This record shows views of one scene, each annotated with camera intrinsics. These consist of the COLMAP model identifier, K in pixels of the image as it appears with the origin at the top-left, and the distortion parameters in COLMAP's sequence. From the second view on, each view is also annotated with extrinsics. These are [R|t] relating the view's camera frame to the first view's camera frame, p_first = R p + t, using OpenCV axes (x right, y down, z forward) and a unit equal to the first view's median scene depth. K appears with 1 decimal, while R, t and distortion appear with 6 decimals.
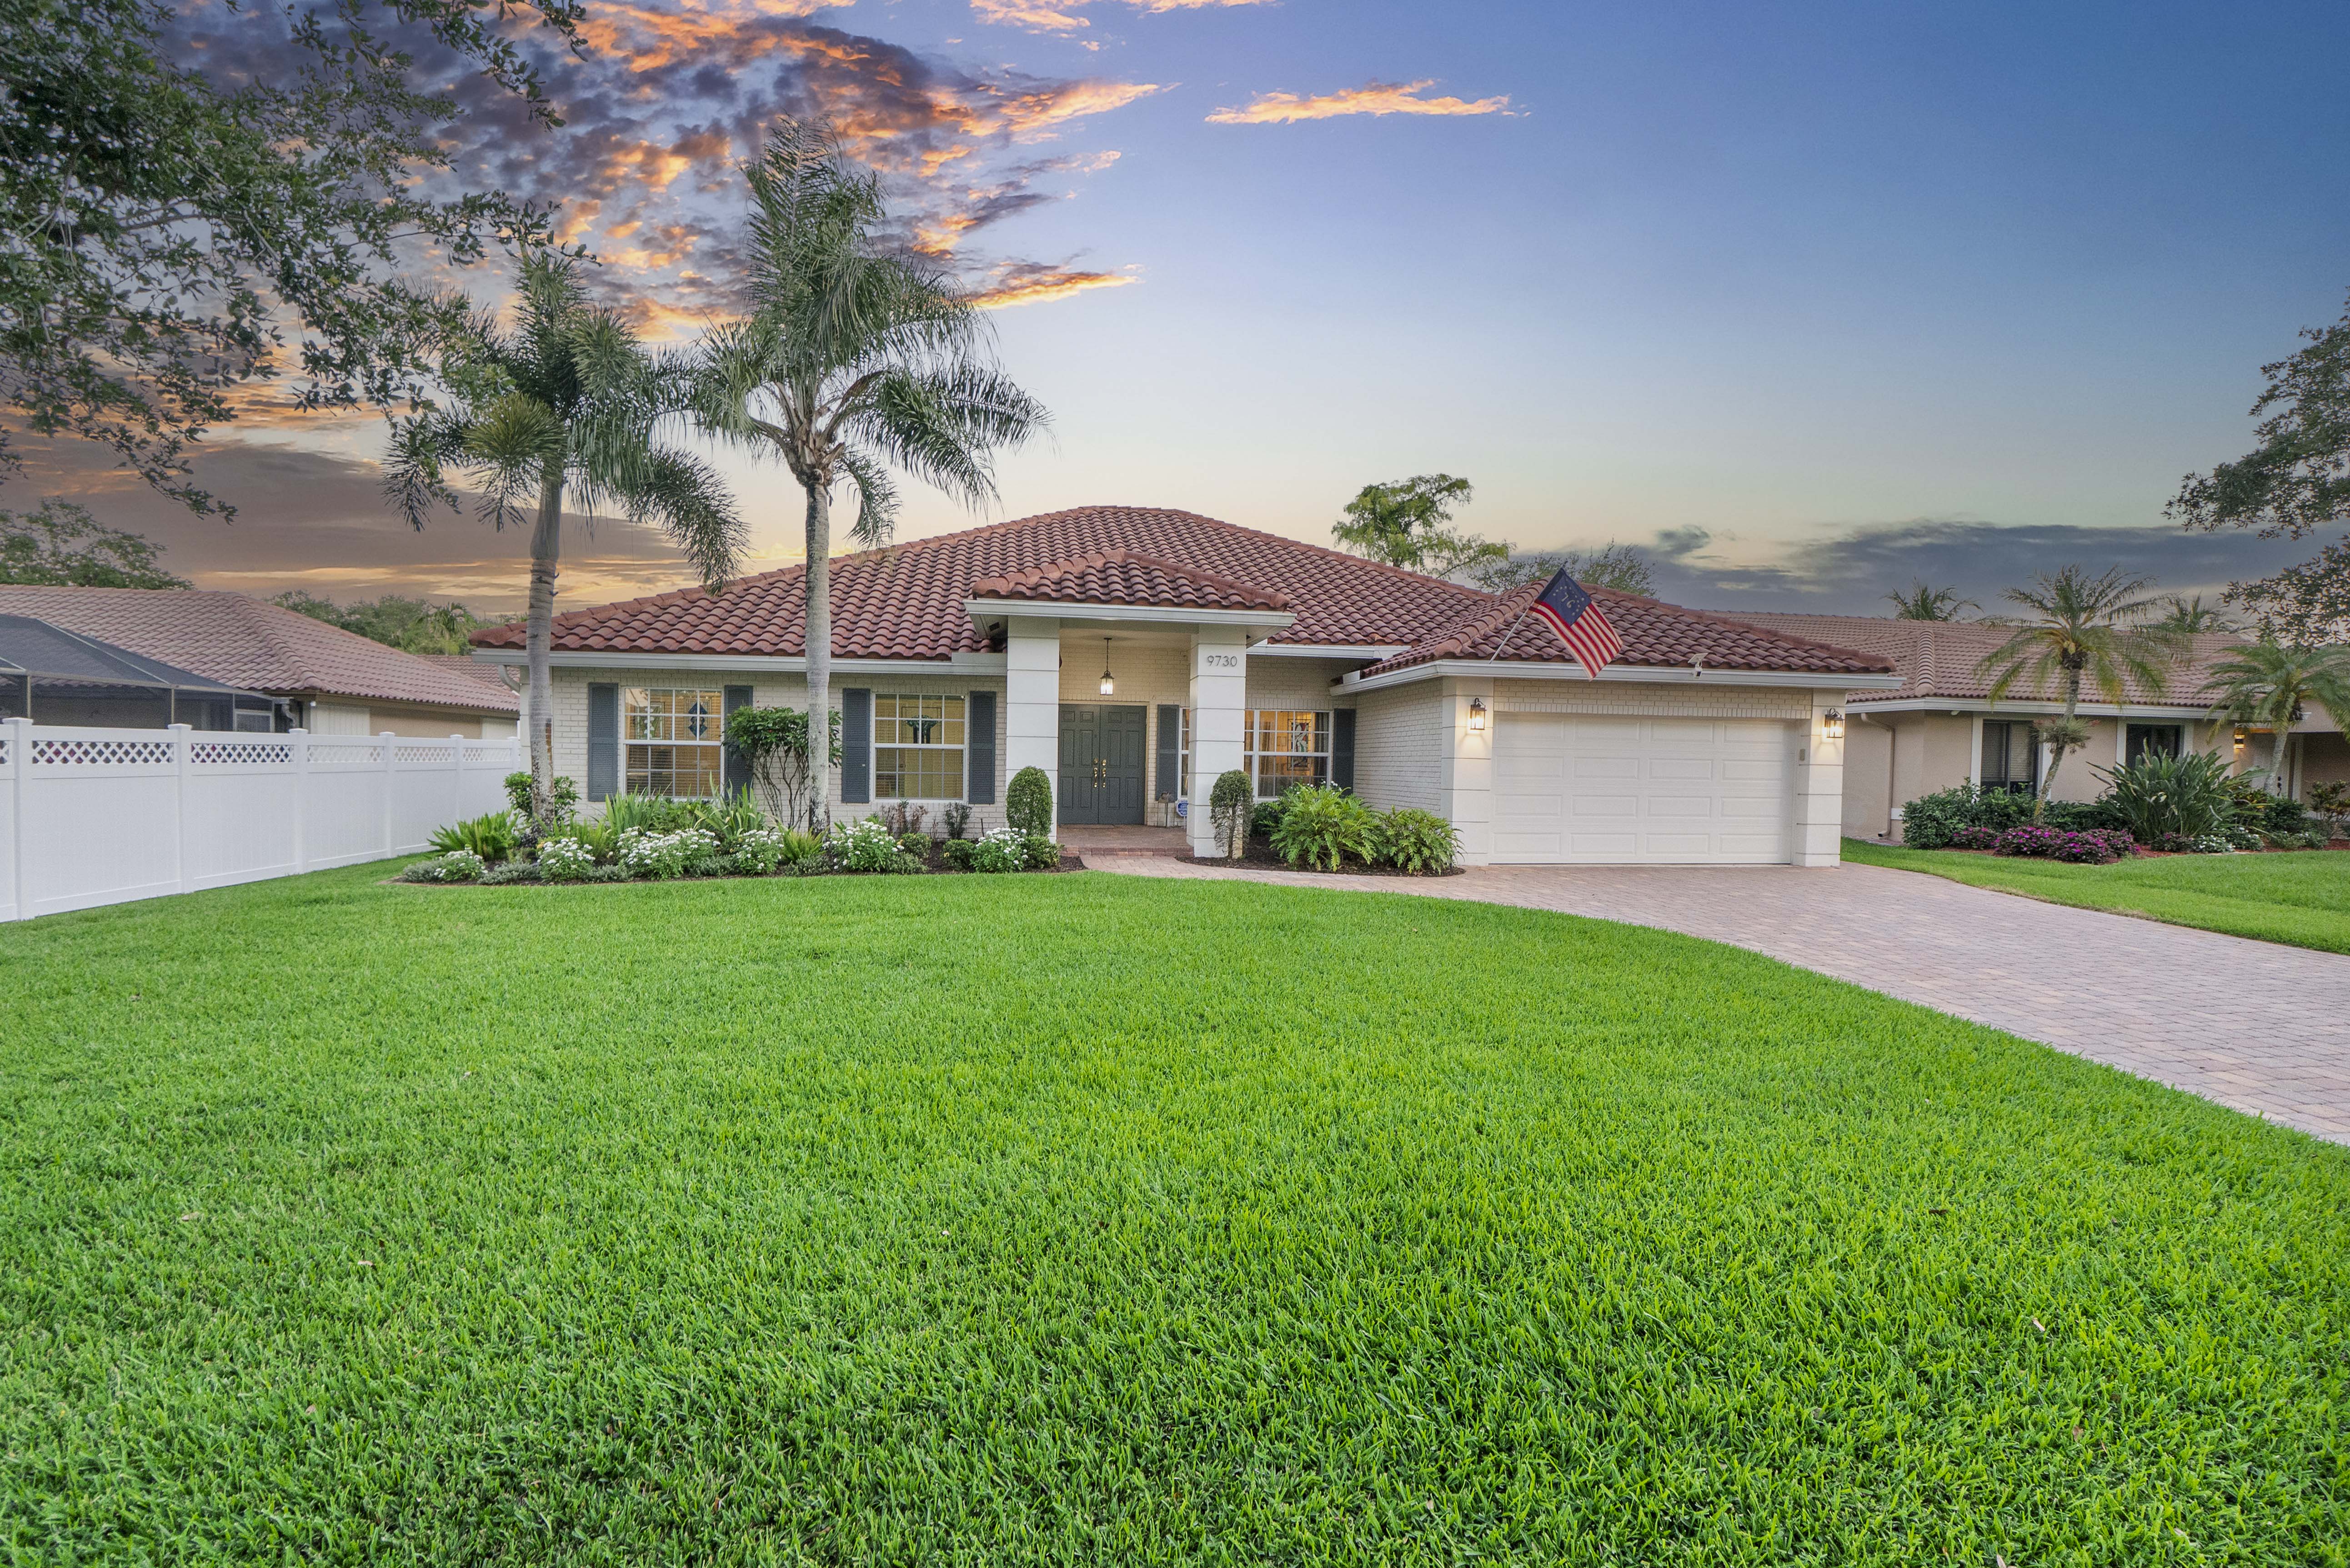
lens RADIAL K [[1038.5, 0, 1172.3], [0, 1038.5, 787.6], [0, 0, 1]] dist [-0.003405, -0.000184]
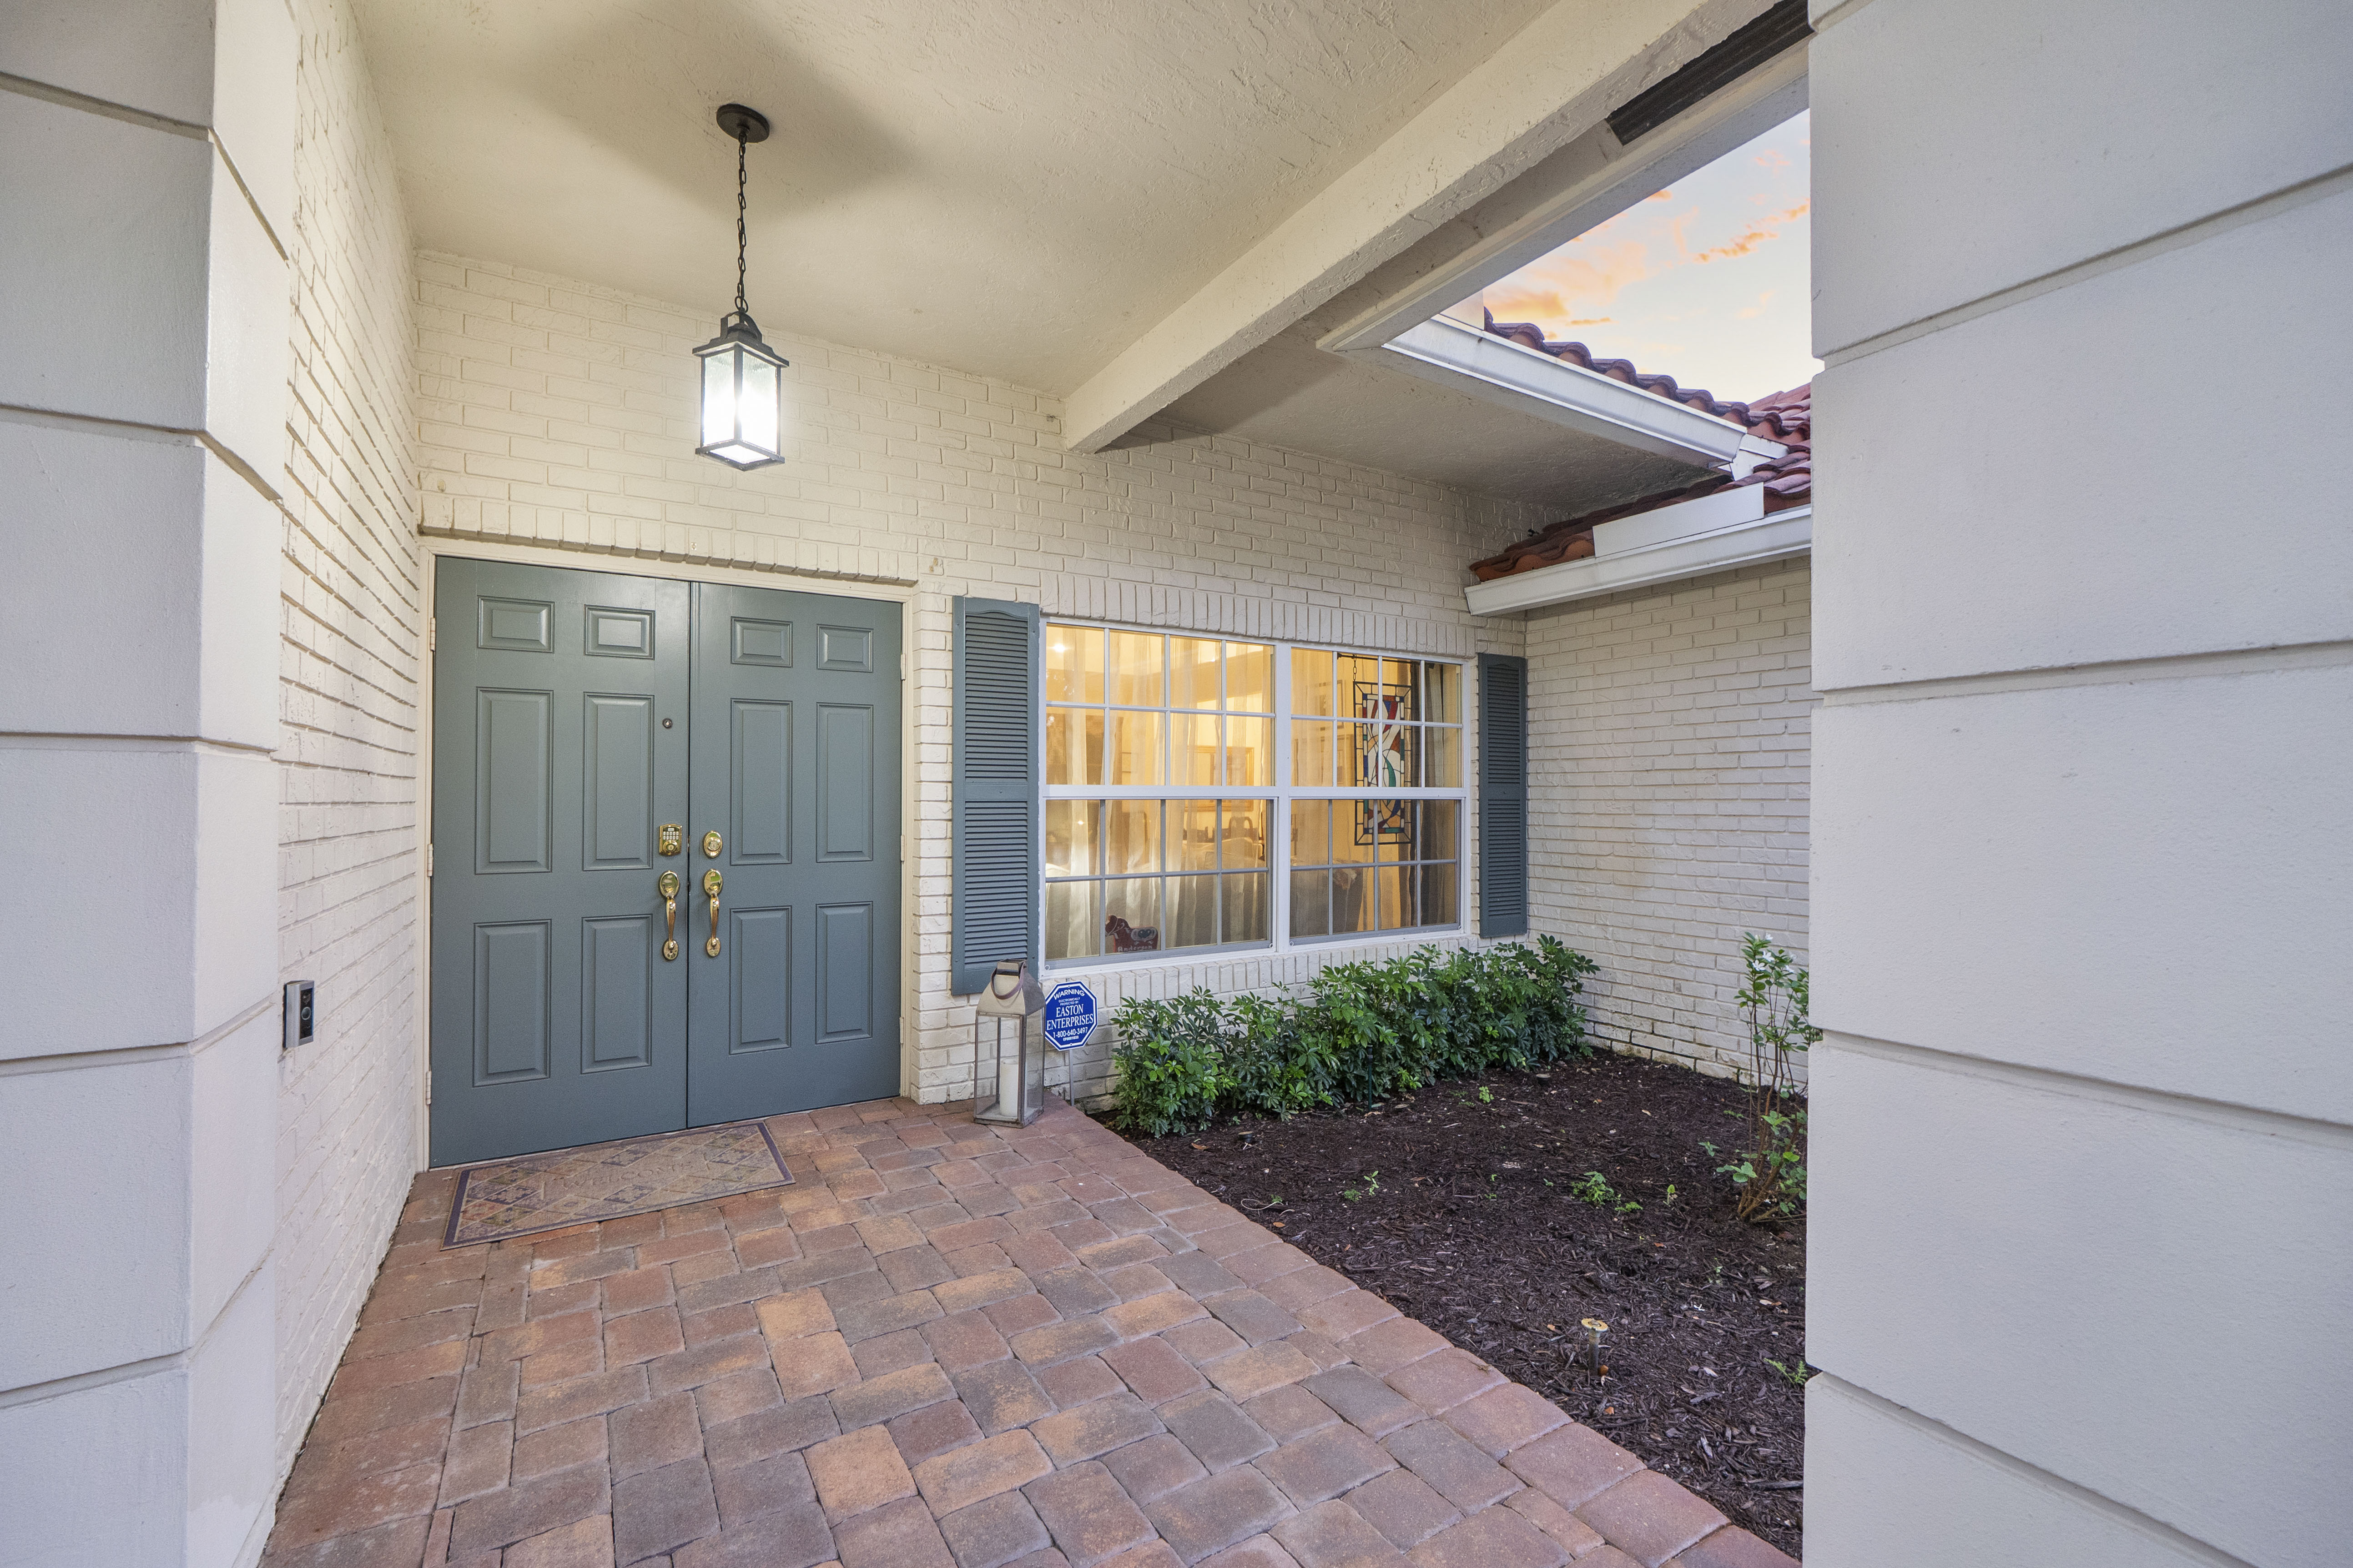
lens RADIAL K [[1002.2, 0, 1173.1], [0, 1002.2, 803.2], [0, 0, 1]] dist [-0.001494, 0.000010]
pose [[0.923739, -0.018022, 0.382599, -0.069094], [0.024456, 0.999629, -0.011960, -0.033874], [-0.382241, 0.020405, 0.923837, 0.926553]]
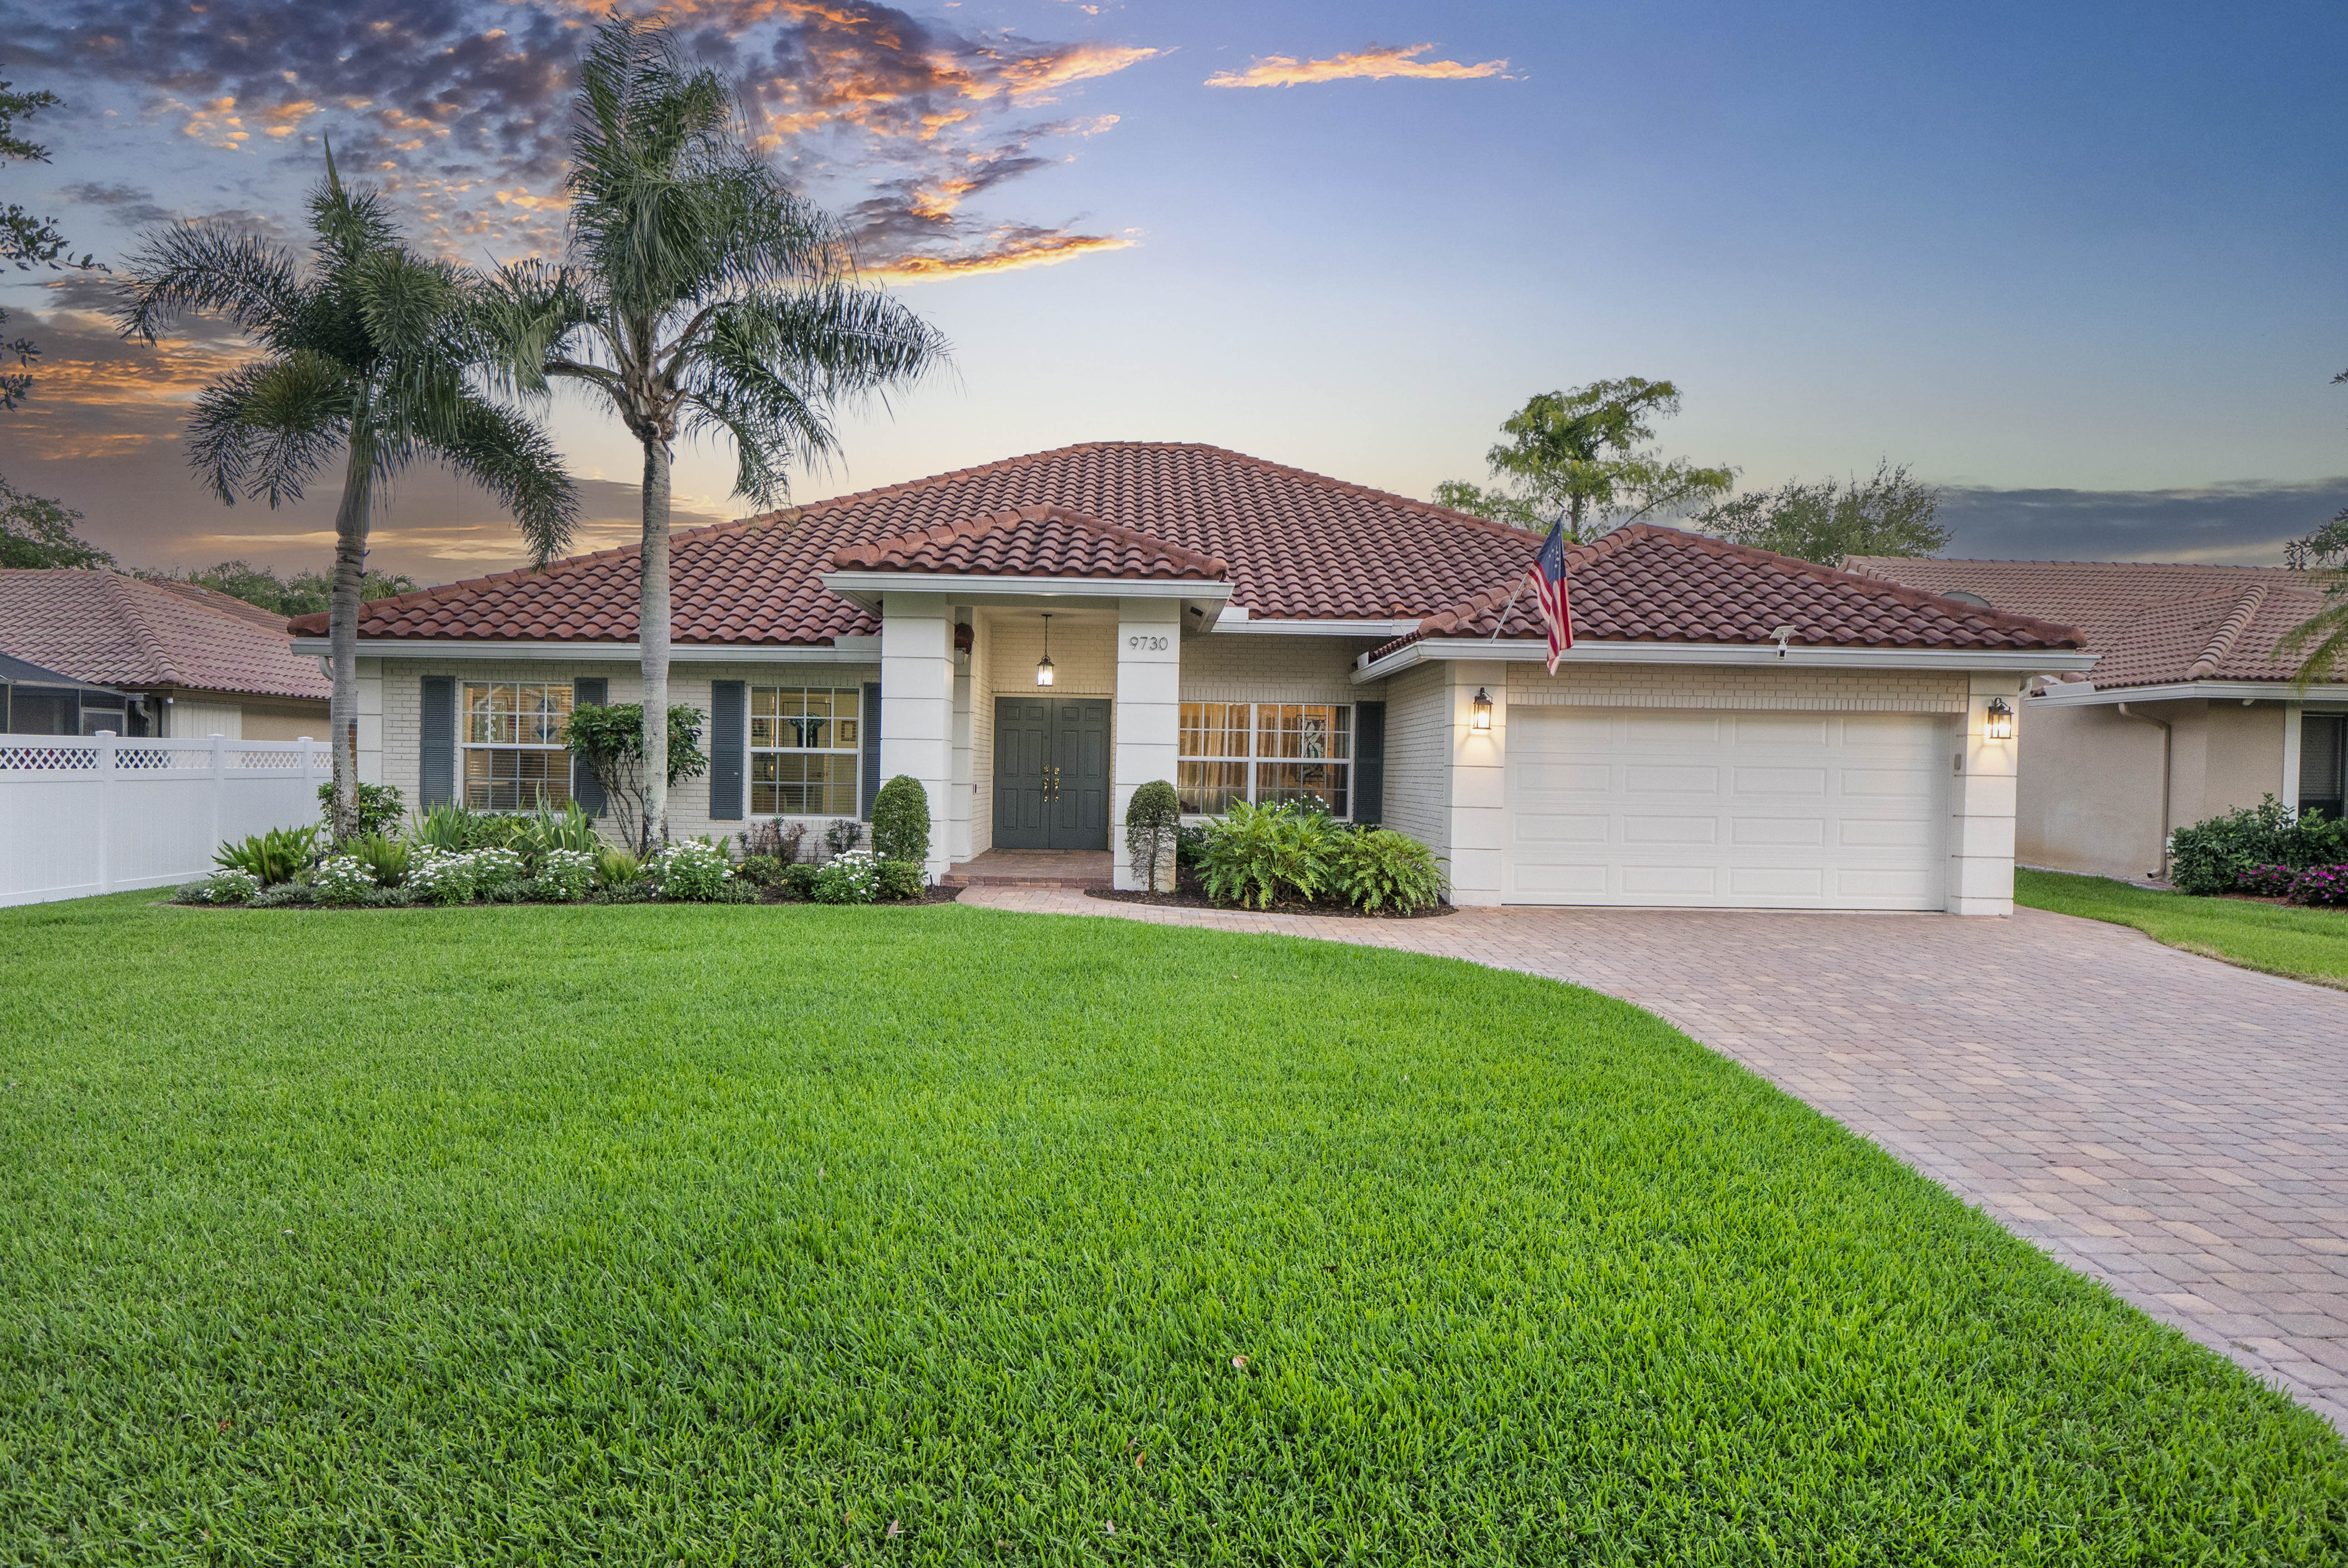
lens RADIAL K [[1409.5, 0, 1168.8], [0, 1409.5, 785.7], [0, 0, 1]] dist [-0.000510, 0.001209]
pose [[0.990959, 0.003286, -0.134123, 0.196655], [-0.005129, 0.999897, -0.013401, 0.001358], [0.134065, 0.013968, 0.990874, -0.062092]]
